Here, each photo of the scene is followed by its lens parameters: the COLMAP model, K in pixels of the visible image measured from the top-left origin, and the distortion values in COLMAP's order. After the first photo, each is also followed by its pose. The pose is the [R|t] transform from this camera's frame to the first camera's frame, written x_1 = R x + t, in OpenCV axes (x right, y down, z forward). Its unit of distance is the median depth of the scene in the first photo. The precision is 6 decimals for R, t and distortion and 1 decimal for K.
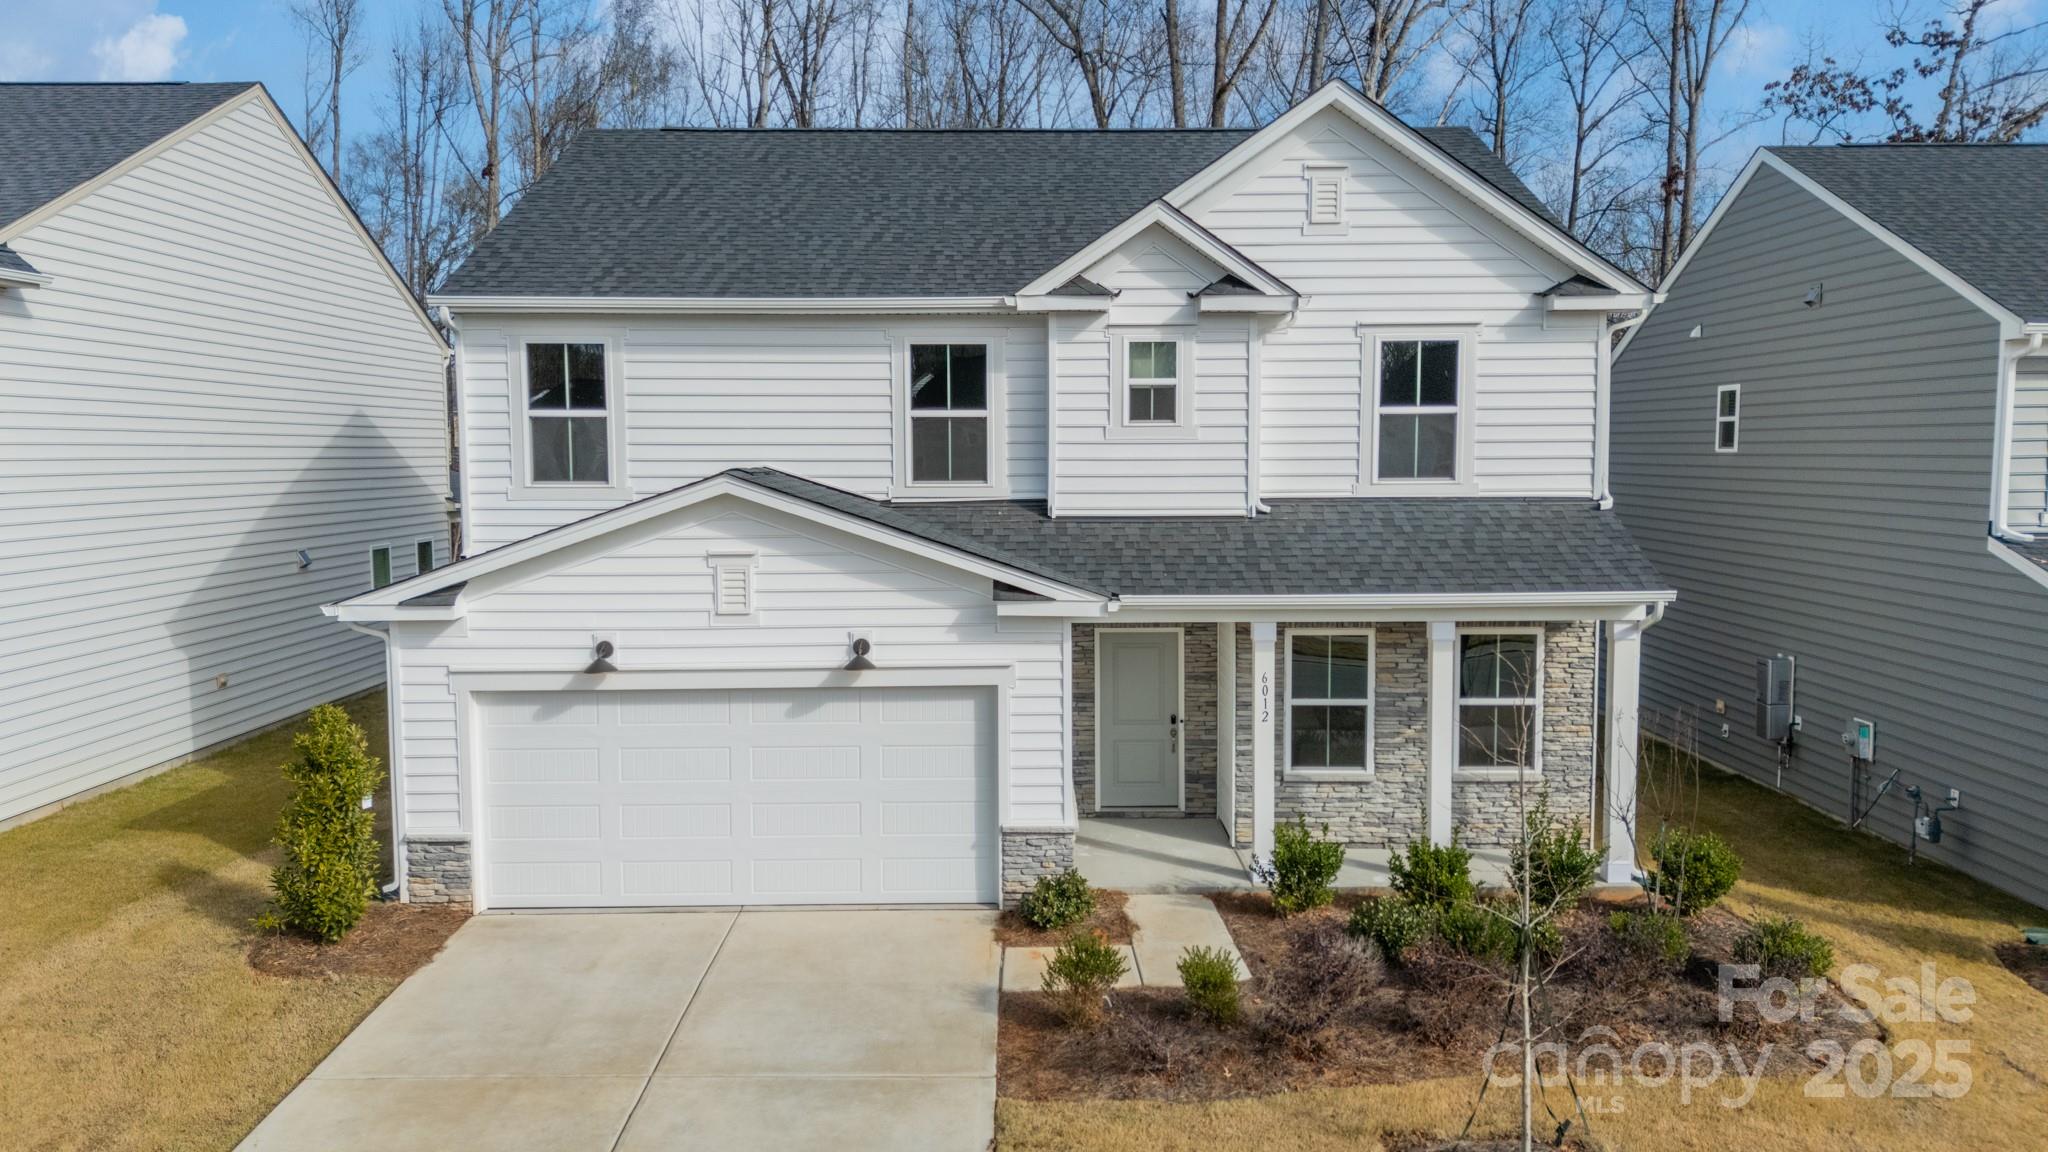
lens RADIAL K [[1499.9, 0, 1042.3], [0, 1499.9, 575.4], [0, 0, 1]] dist [0.068423, -0.061864]
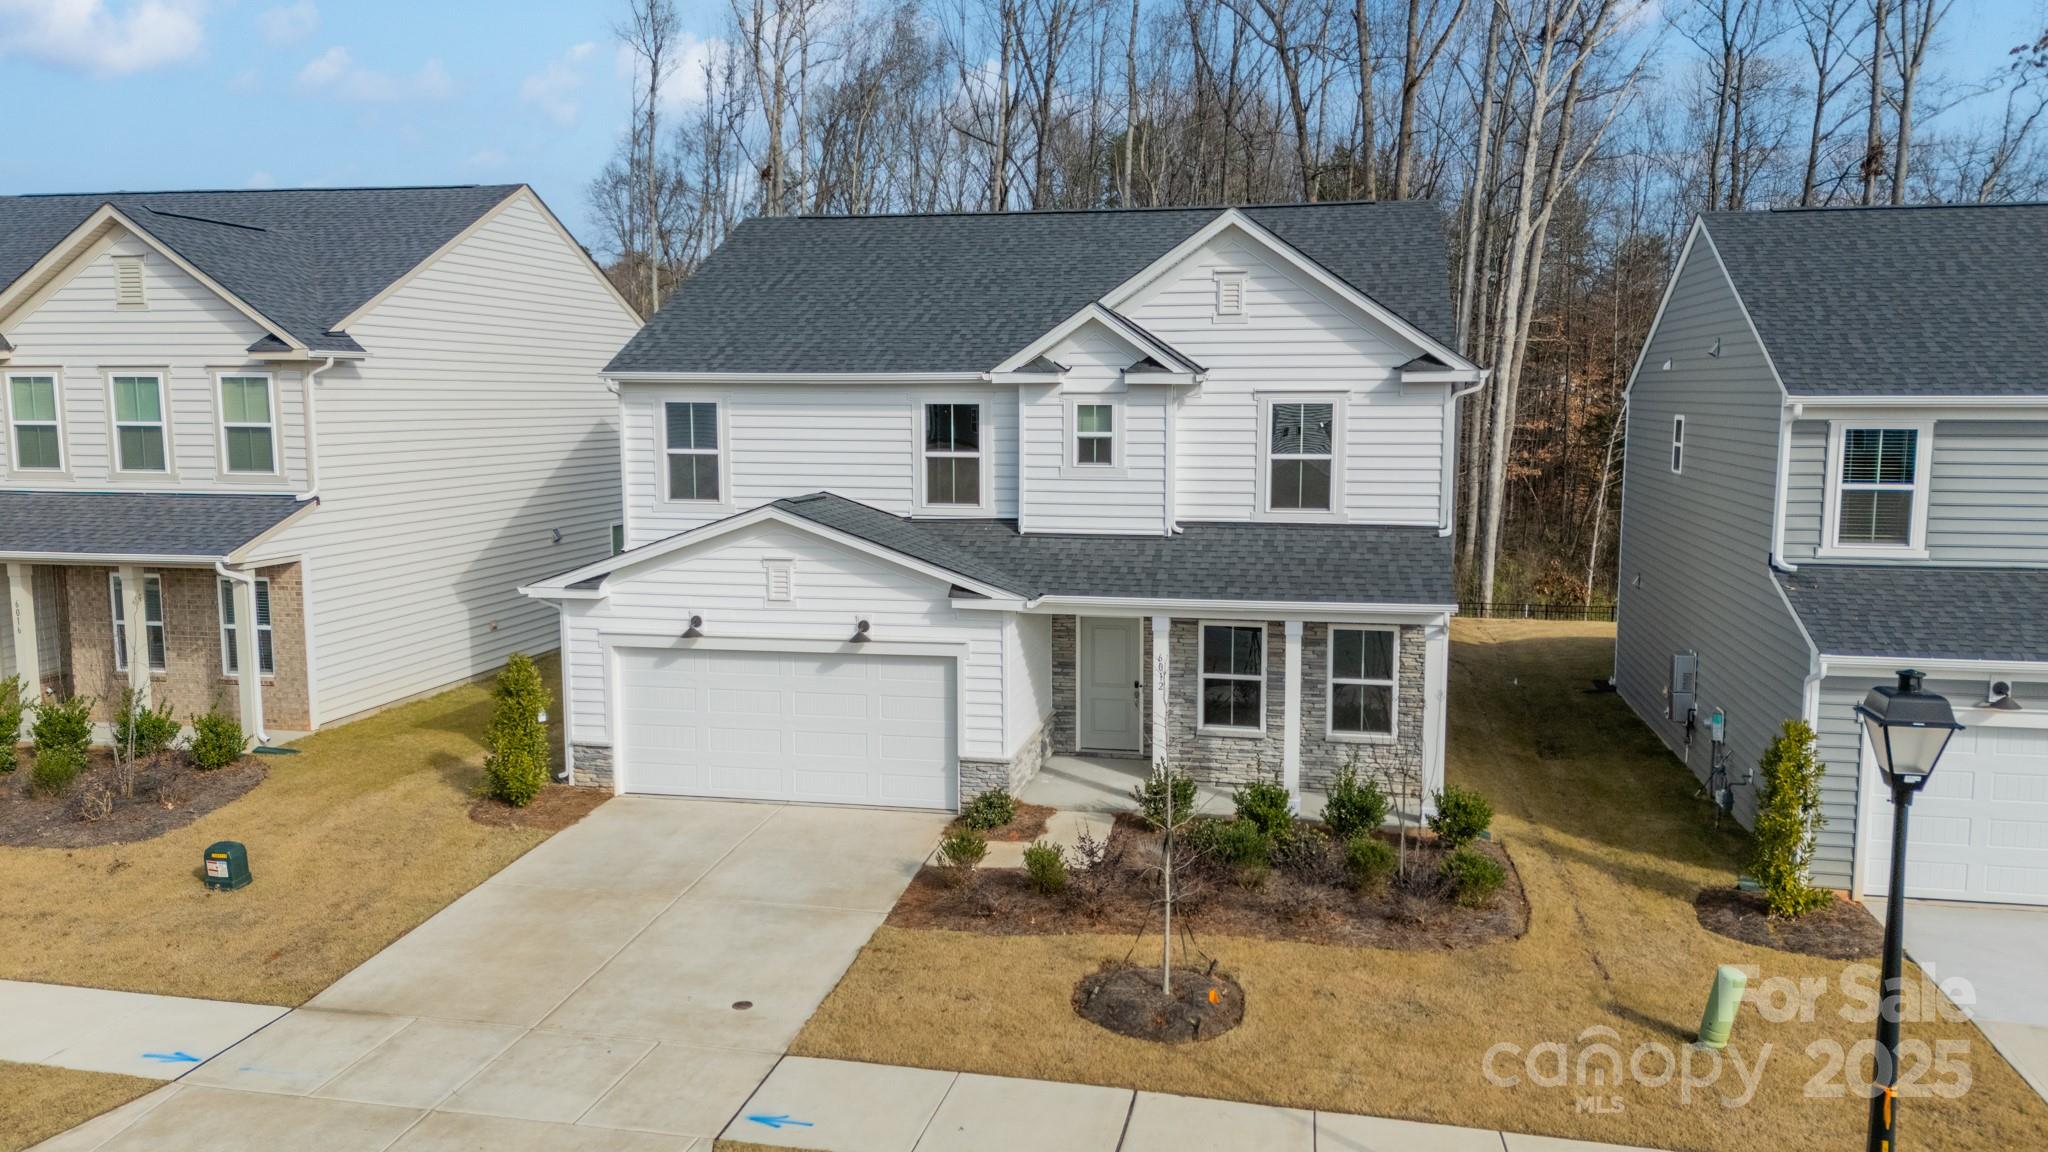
lens RADIAL K [[1499.9, 0, 1042.3], [0, 1499.9, 575.4], [0, 0, 1]] dist [0.068423, -0.061864]
pose [[0.979384, 0.028587, -0.199975, 0.299333], [-0.021036, 0.998987, 0.039782, -0.055200], [0.200910, -0.034755, 0.978993, -0.328911]]
